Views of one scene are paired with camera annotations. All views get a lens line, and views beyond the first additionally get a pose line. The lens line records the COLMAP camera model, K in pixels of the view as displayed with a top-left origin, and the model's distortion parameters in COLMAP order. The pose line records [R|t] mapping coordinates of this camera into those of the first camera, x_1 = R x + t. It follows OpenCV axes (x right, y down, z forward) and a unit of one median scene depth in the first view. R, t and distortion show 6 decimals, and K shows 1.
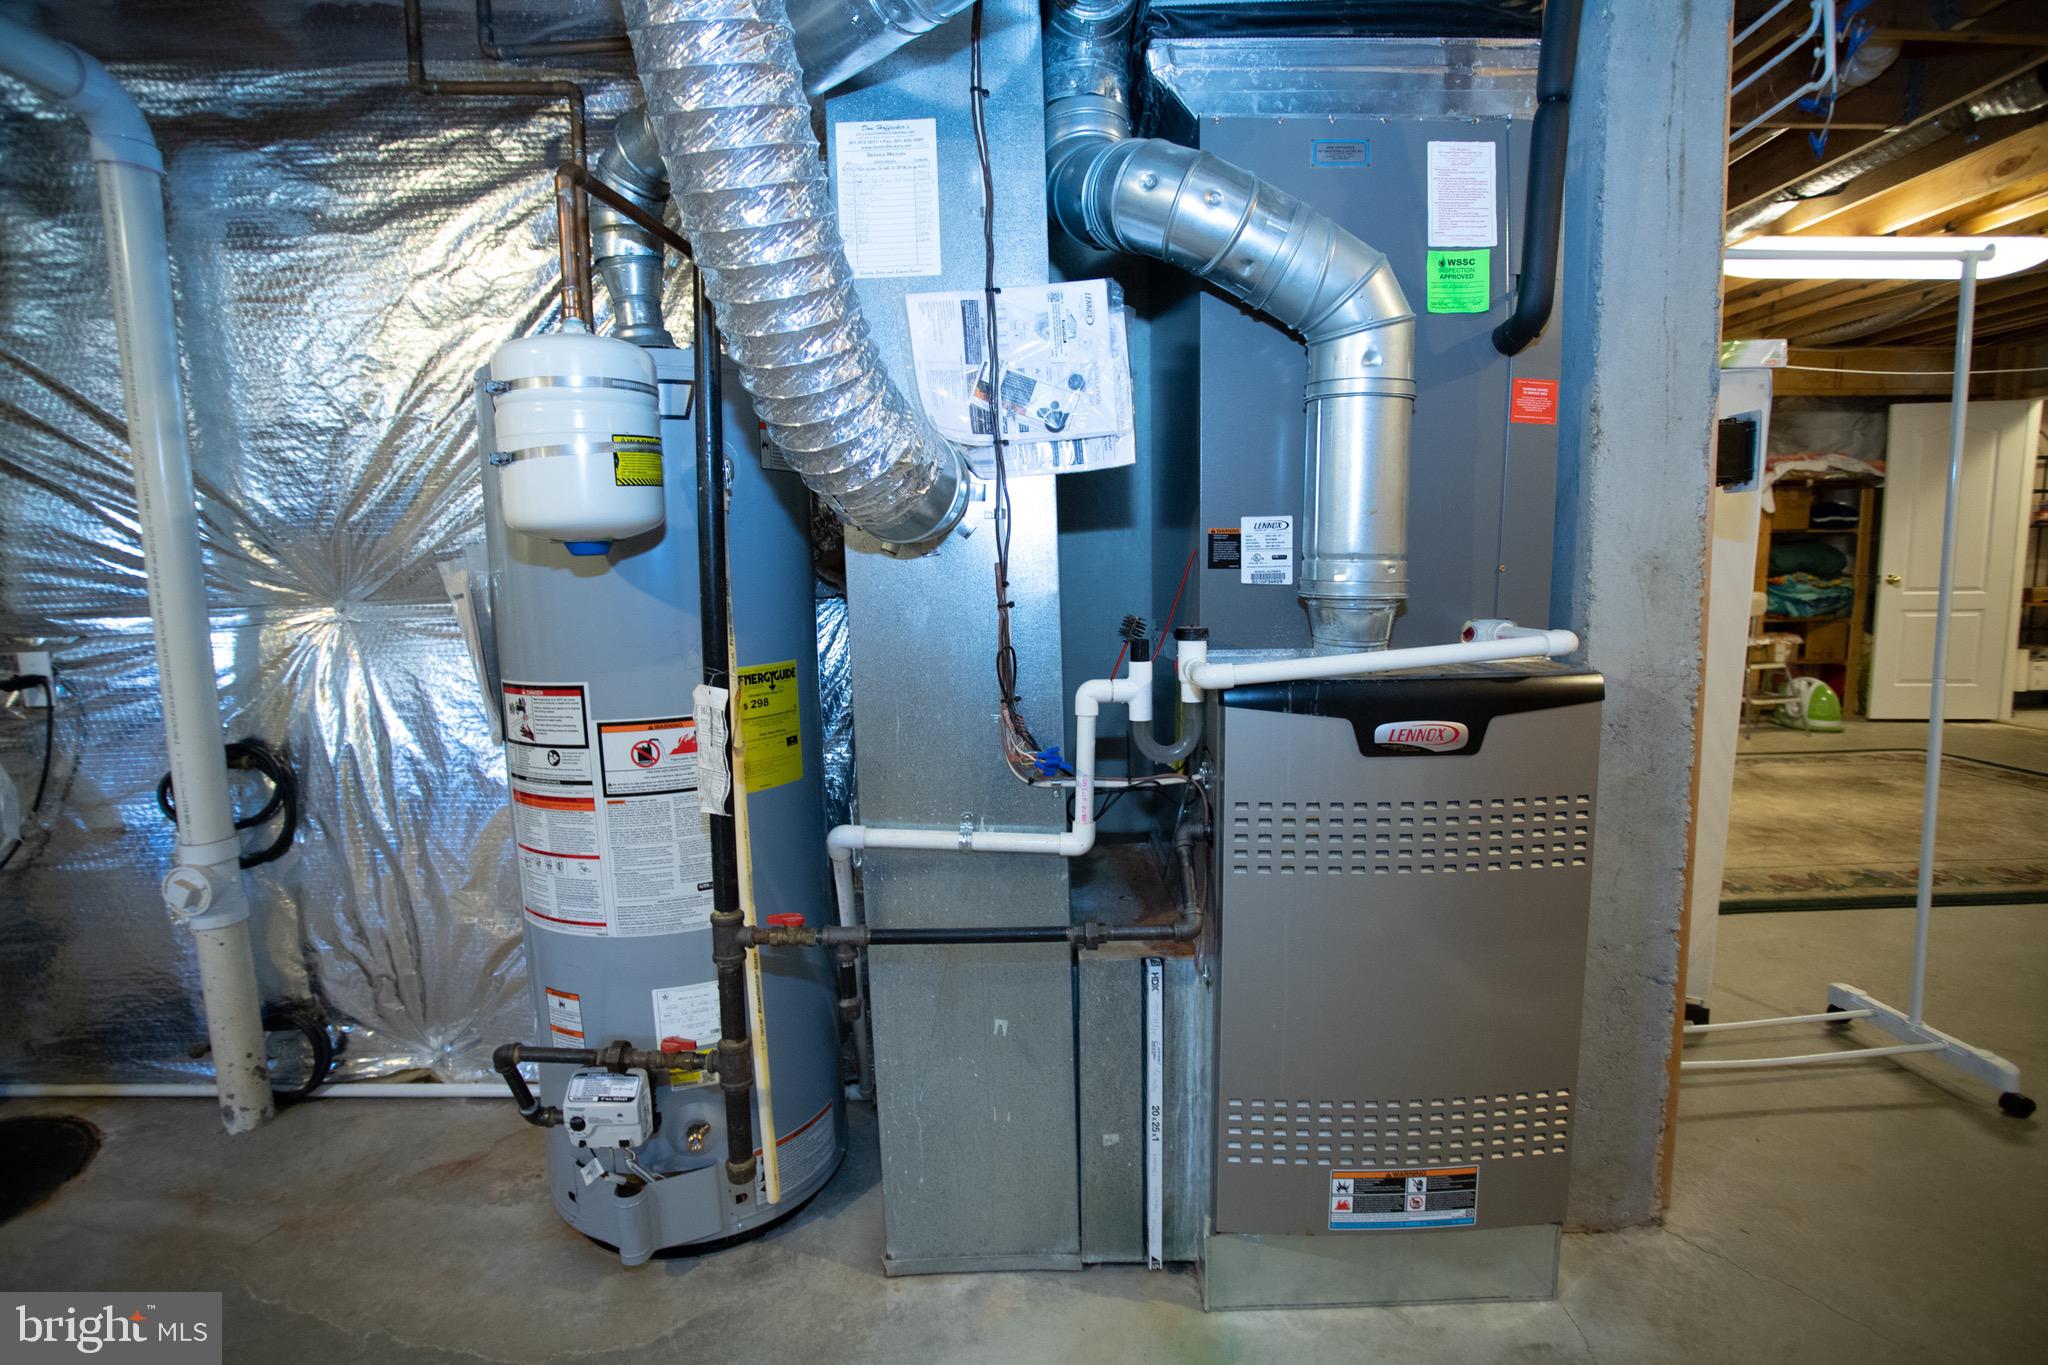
lens RADIAL K [[990.7, 0, 1021.1], [0, 990.7, 690.9], [0, 0, 1]] dist [-0.059474, 0.013749]
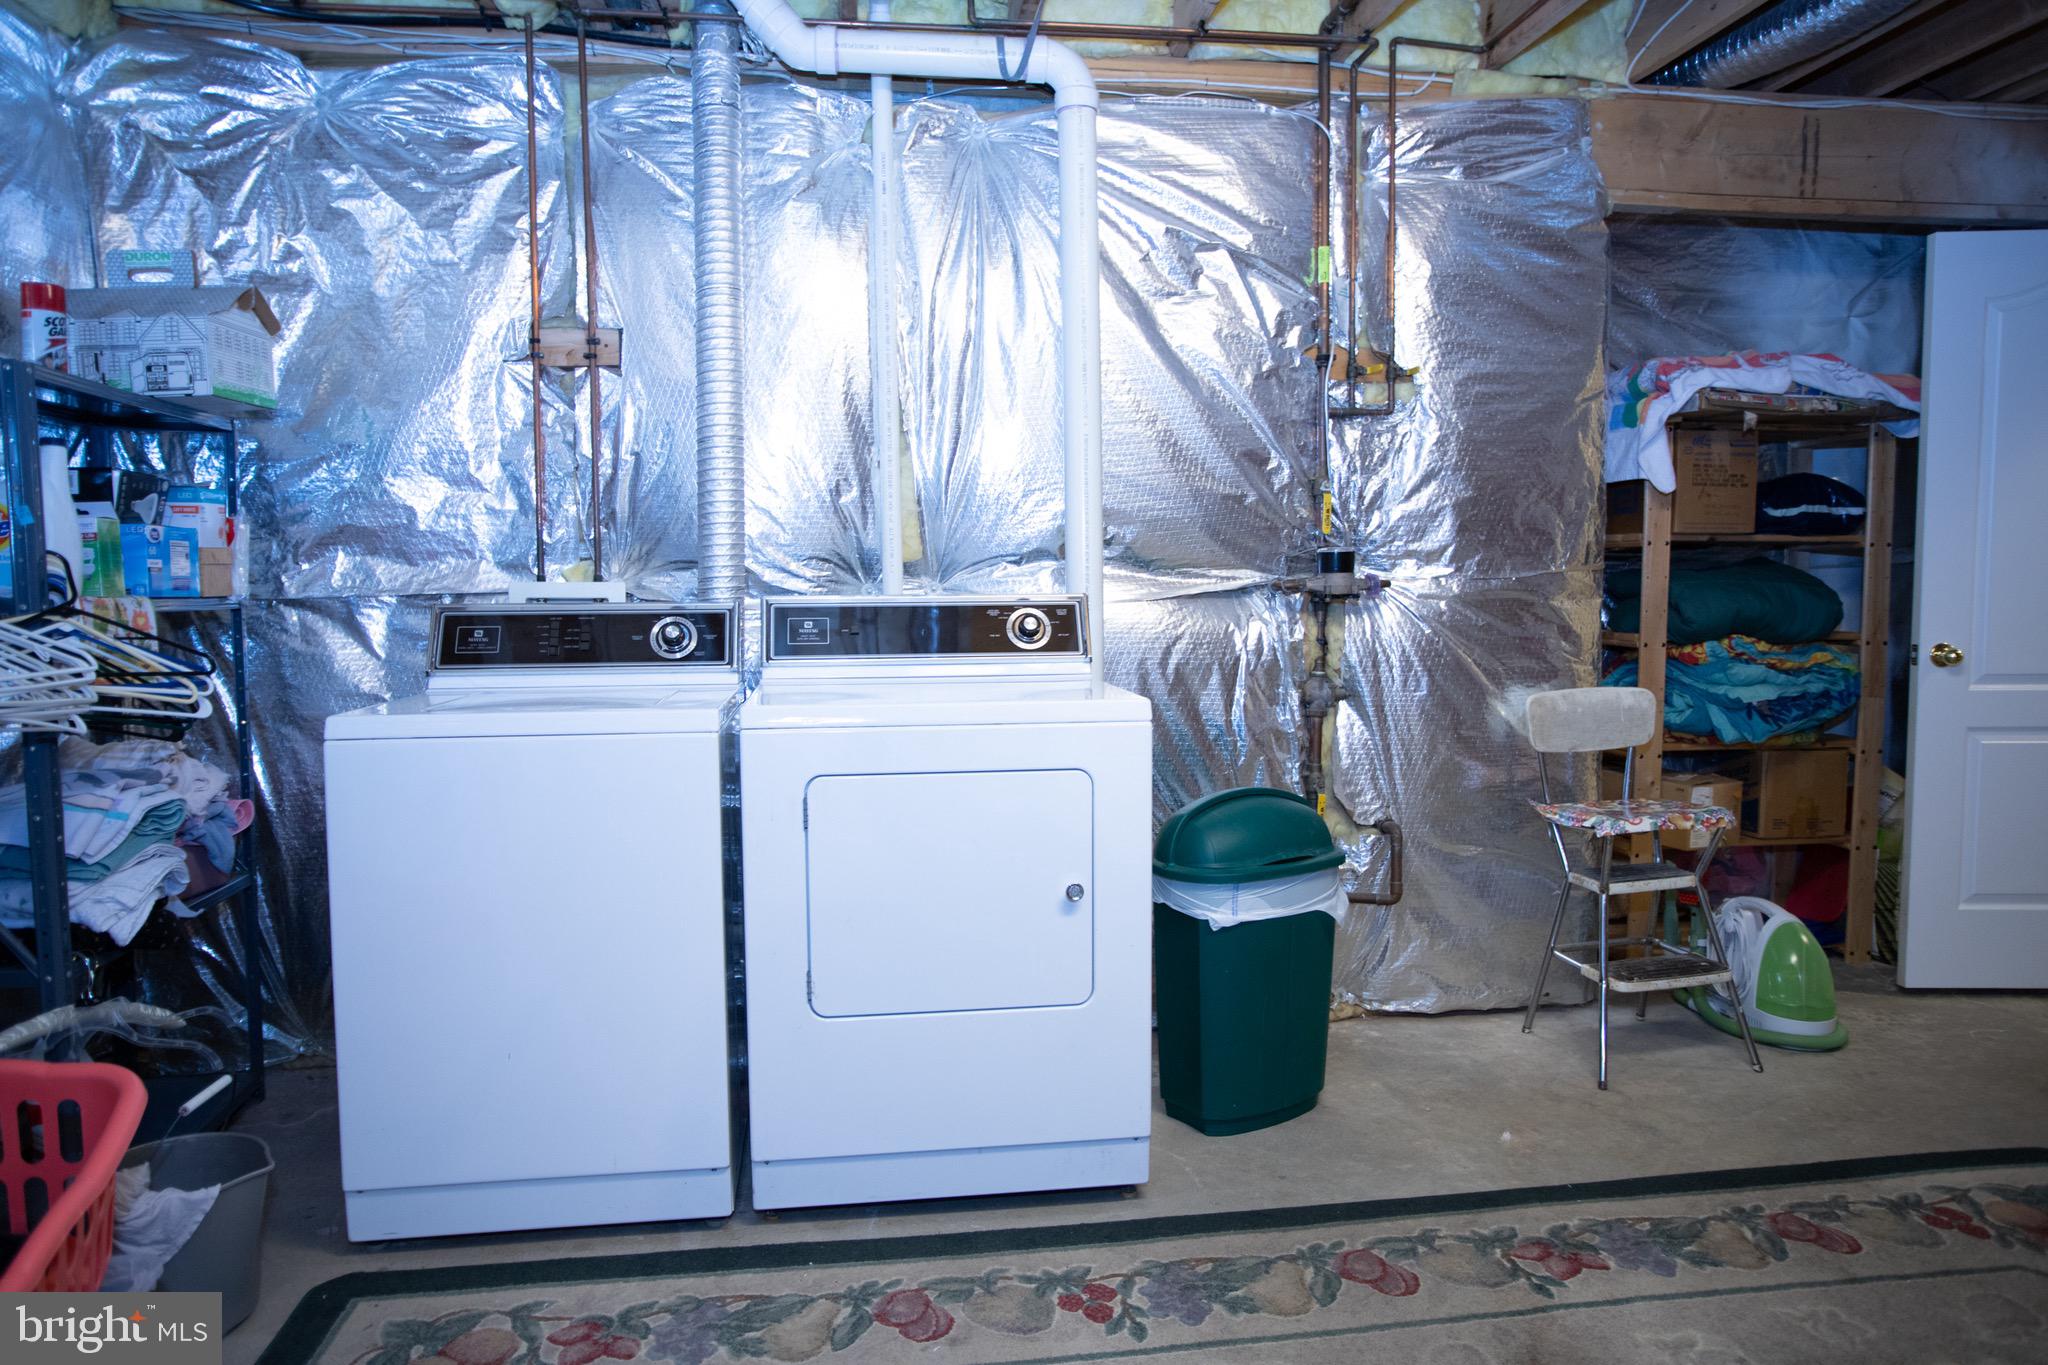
lens RADIAL K [[1302.5, 0, 1022.0], [0, 1302.5, 684.3], [0, 0, 1]] dist [-0.027305, 0.000121]
pose [[0.991458, 0.002727, 0.130401, 0.429951], [0.004067, 0.998649, -0.051807, -0.074608], [-0.130366, 0.051895, 0.990107, 0.482407]]
